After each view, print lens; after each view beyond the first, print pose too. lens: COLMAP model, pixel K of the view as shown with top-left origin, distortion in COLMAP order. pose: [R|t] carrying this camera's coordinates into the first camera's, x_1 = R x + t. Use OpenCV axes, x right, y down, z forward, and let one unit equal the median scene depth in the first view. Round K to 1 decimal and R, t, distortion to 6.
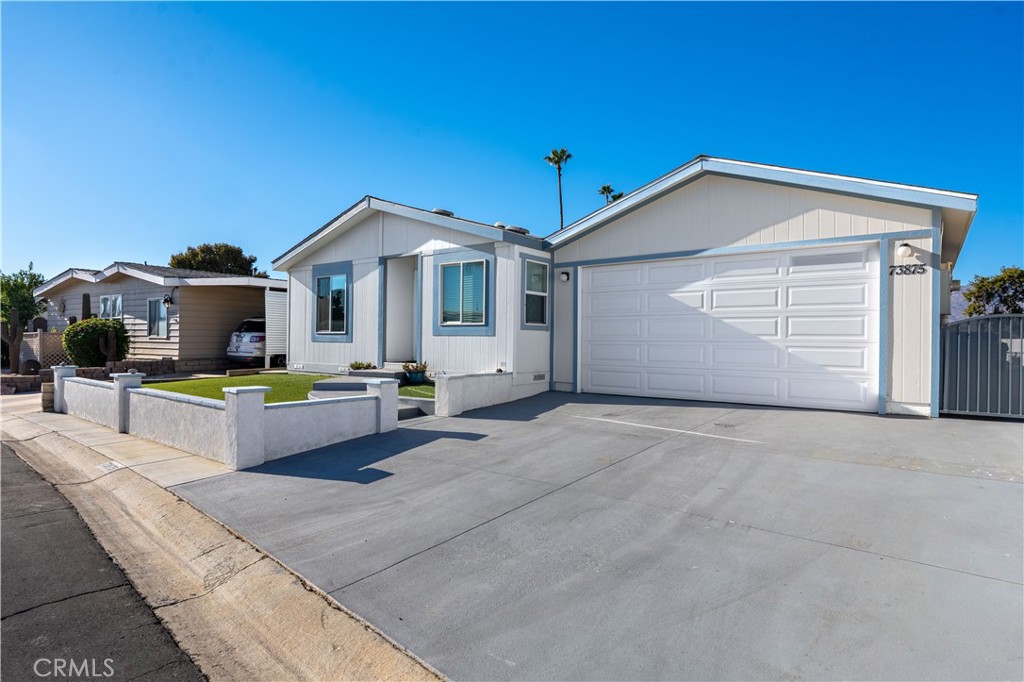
lens RADIAL K [[559.8, 0, 512.0], [0, 559.8, 341.0], [0, 0, 1]] dist [0.000736, 0.000174]
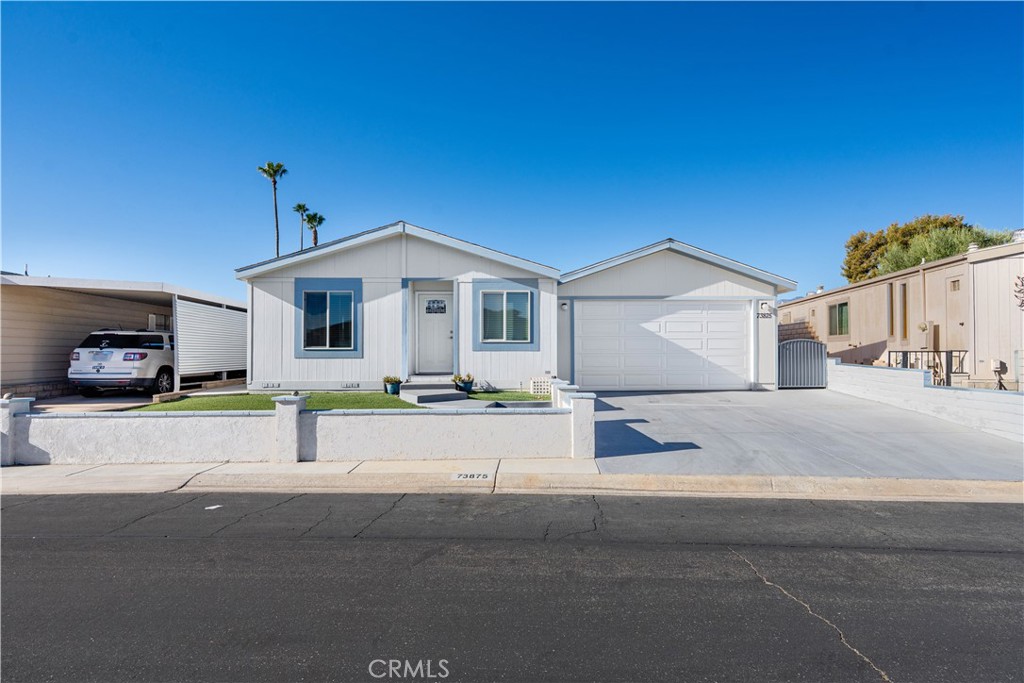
lens RADIAL K [[509.3, 0, 512.8], [0, 509.3, 348.4], [0, 0, 1]] dist [-0.000172, 0.000367]
pose [[0.776481, -0.006301, 0.630110, -0.616811], [0.010479, 0.999941, -0.002914, -0.009118], [-0.630054, 0.008865, 0.776501, 0.094601]]
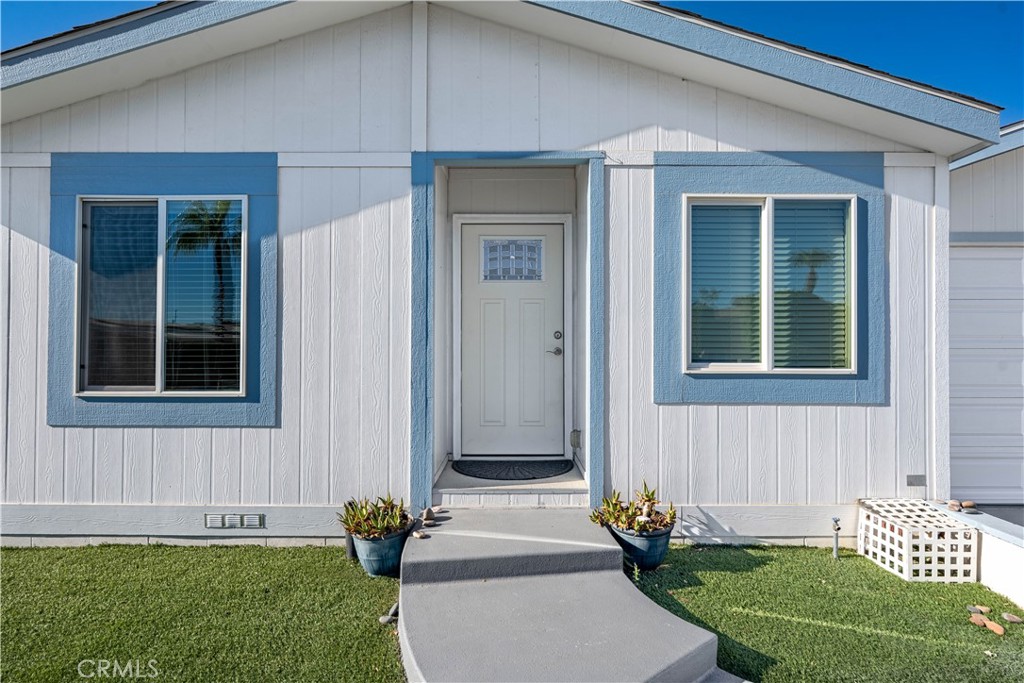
lens RADIAL K [[541.7, 0, 512.0], [0, 541.7, 341.5], [0, 0, 1]] dist [-0.001504, -0.000078]
pose [[0.803432, -0.003345, 0.595388, -0.333613], [0.006661, 0.999972, -0.003371, -0.038657], [-0.595360, 0.006674, 0.803431, 0.647435]]
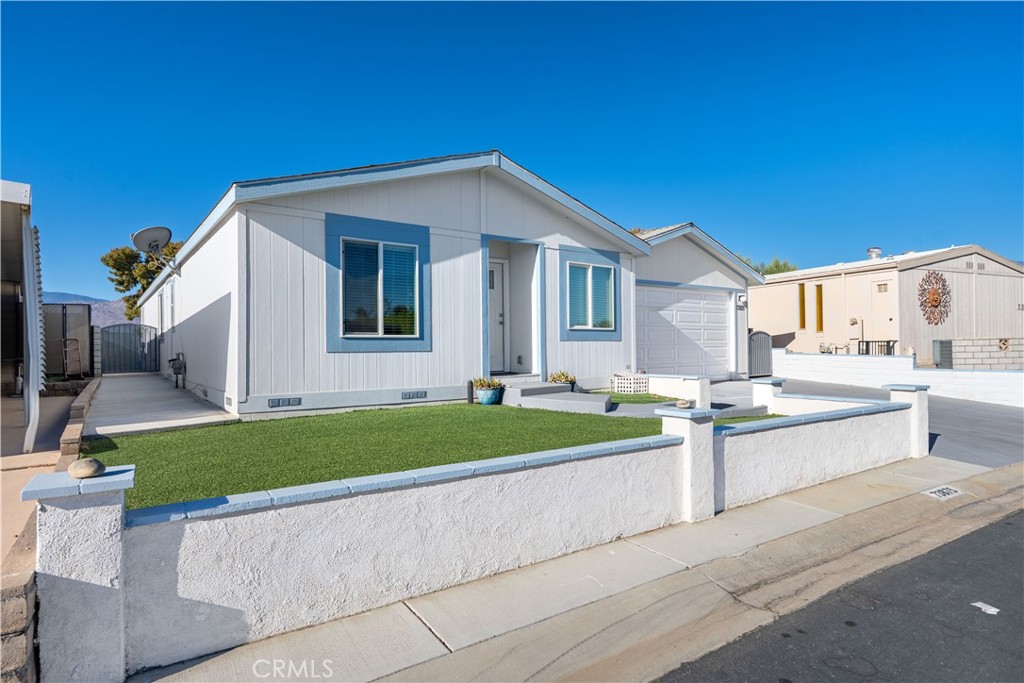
lens RADIAL K [[566.9, 0, 516.4], [0, 566.9, 343.5], [0, 0, 1]] dist [-0.000567, -0.000182]
pose [[0.284481, -0.005519, 0.958666, -0.838301], [0.012077, 0.999925, 0.002173, -0.006646], [-0.958606, 0.010960, 0.284526, 0.666213]]
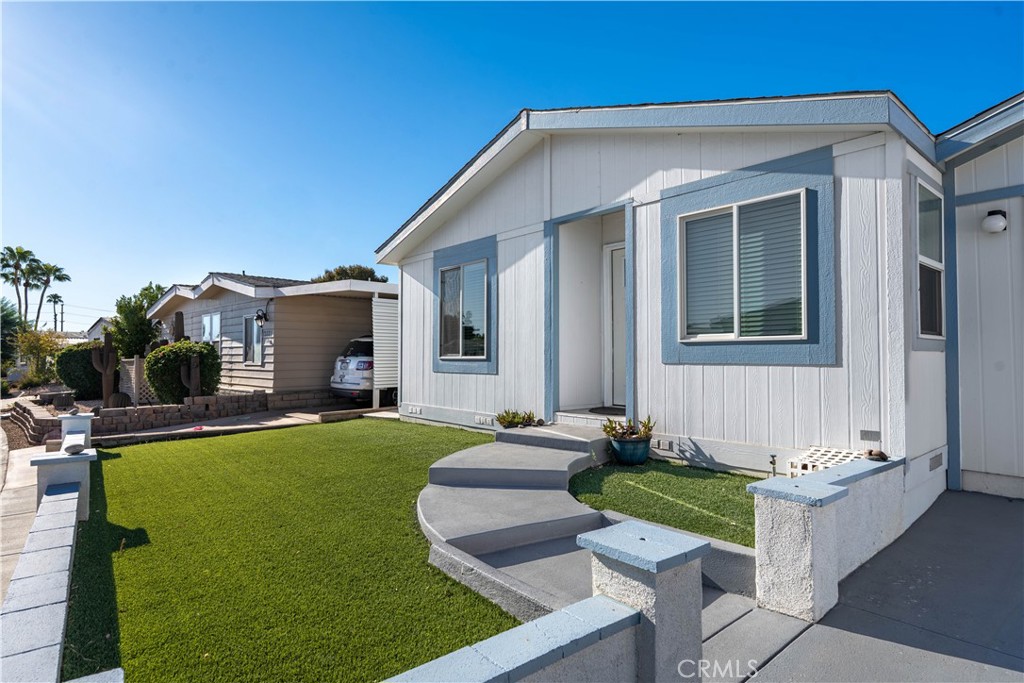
lens RADIAL K [[559.8, 0, 512.0], [0, 559.8, 341.5], [0, 0, 1]] dist [0.000736, 0.000174]
pose [[0.976073, -0.017941, -0.216700, -0.134566], [0.011626, 0.999471, -0.030381, -0.013105], [0.217130, 0.027135, 0.975765, 0.405153]]
